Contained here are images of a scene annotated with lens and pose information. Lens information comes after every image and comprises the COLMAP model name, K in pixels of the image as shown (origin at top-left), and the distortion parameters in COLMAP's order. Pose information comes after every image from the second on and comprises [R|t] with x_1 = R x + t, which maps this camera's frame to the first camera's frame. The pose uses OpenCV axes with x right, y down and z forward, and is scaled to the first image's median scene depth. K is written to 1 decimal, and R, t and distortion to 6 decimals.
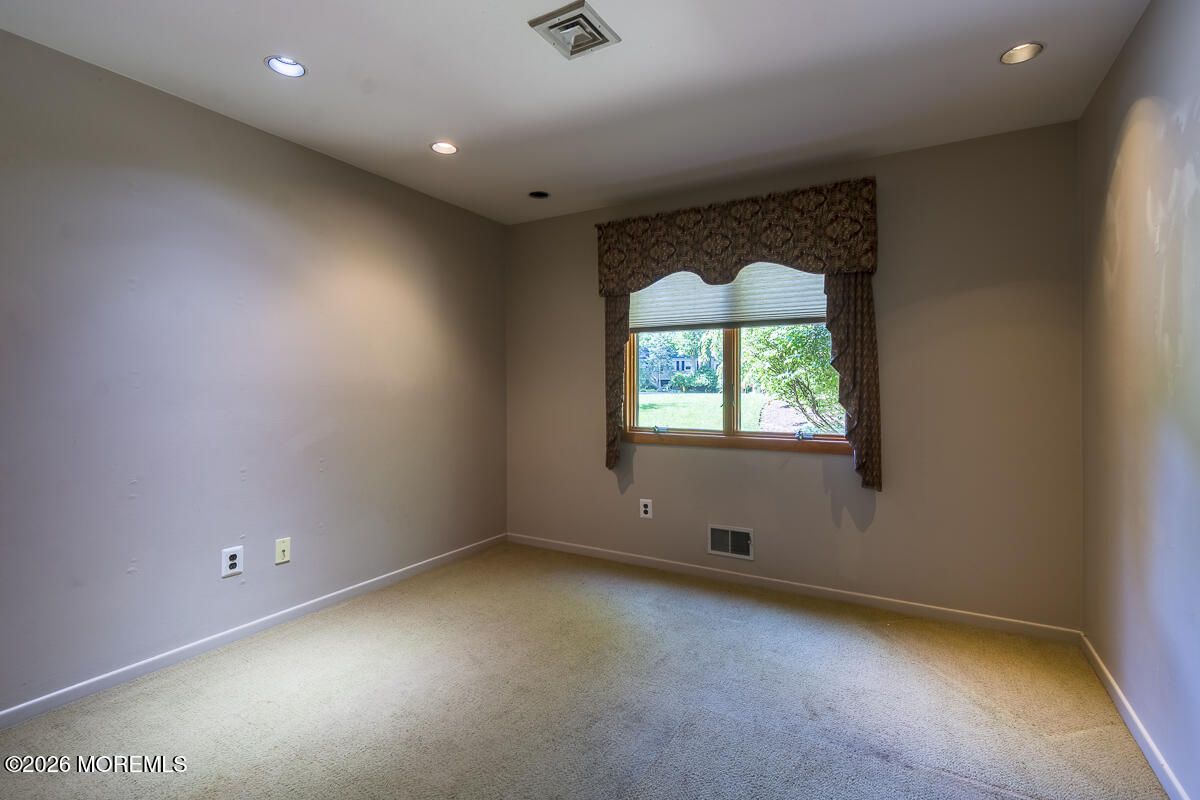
lens RADIAL K [[557.5, 0, 597.9], [0, 557.5, 389.8], [0, 0, 1]] dist [0.000662, 0.000189]
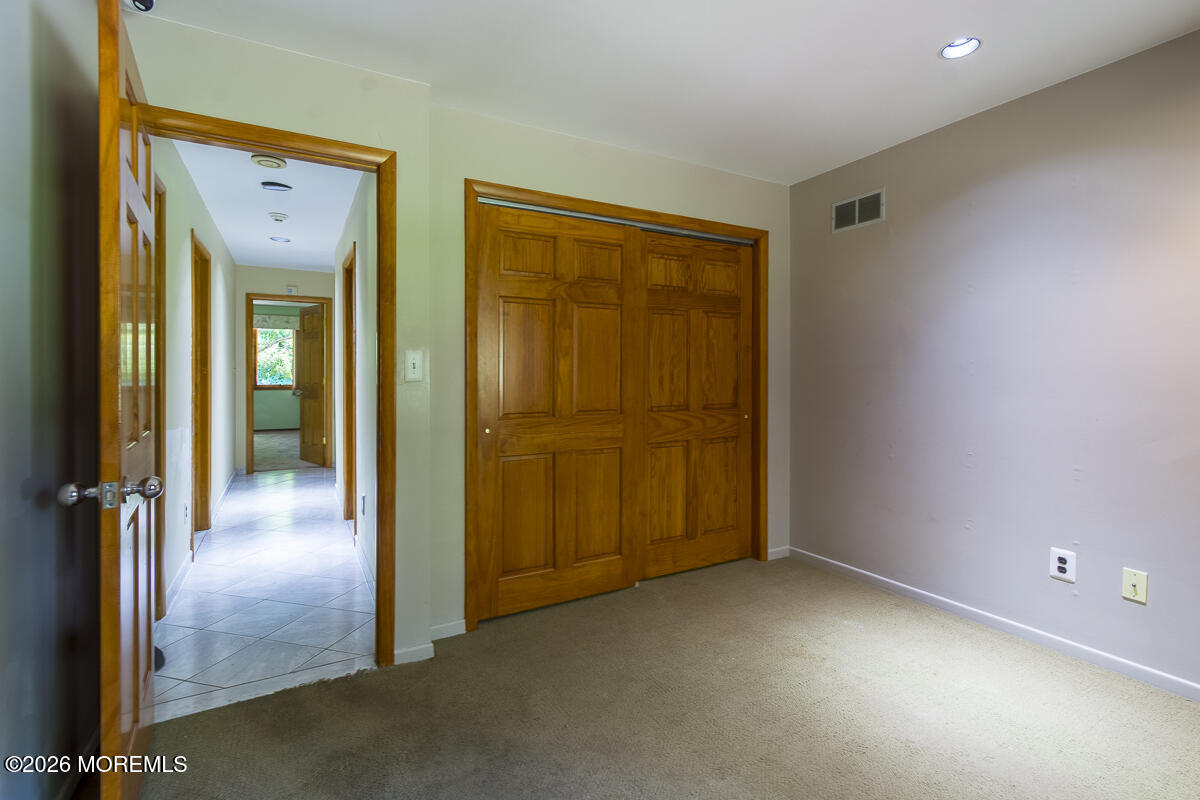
lens RADIAL K [[547.6, 0, 598.7], [0, 547.6, 374.6], [0, 0, 1]] dist [0.000280, 0.000015]
pose [[-0.501019, 0.003164, -0.865431, 0.522555], [-0.007553, 0.999939, 0.008029, -0.007083], [0.865403, 0.010559, -0.500965, 0.811514]]
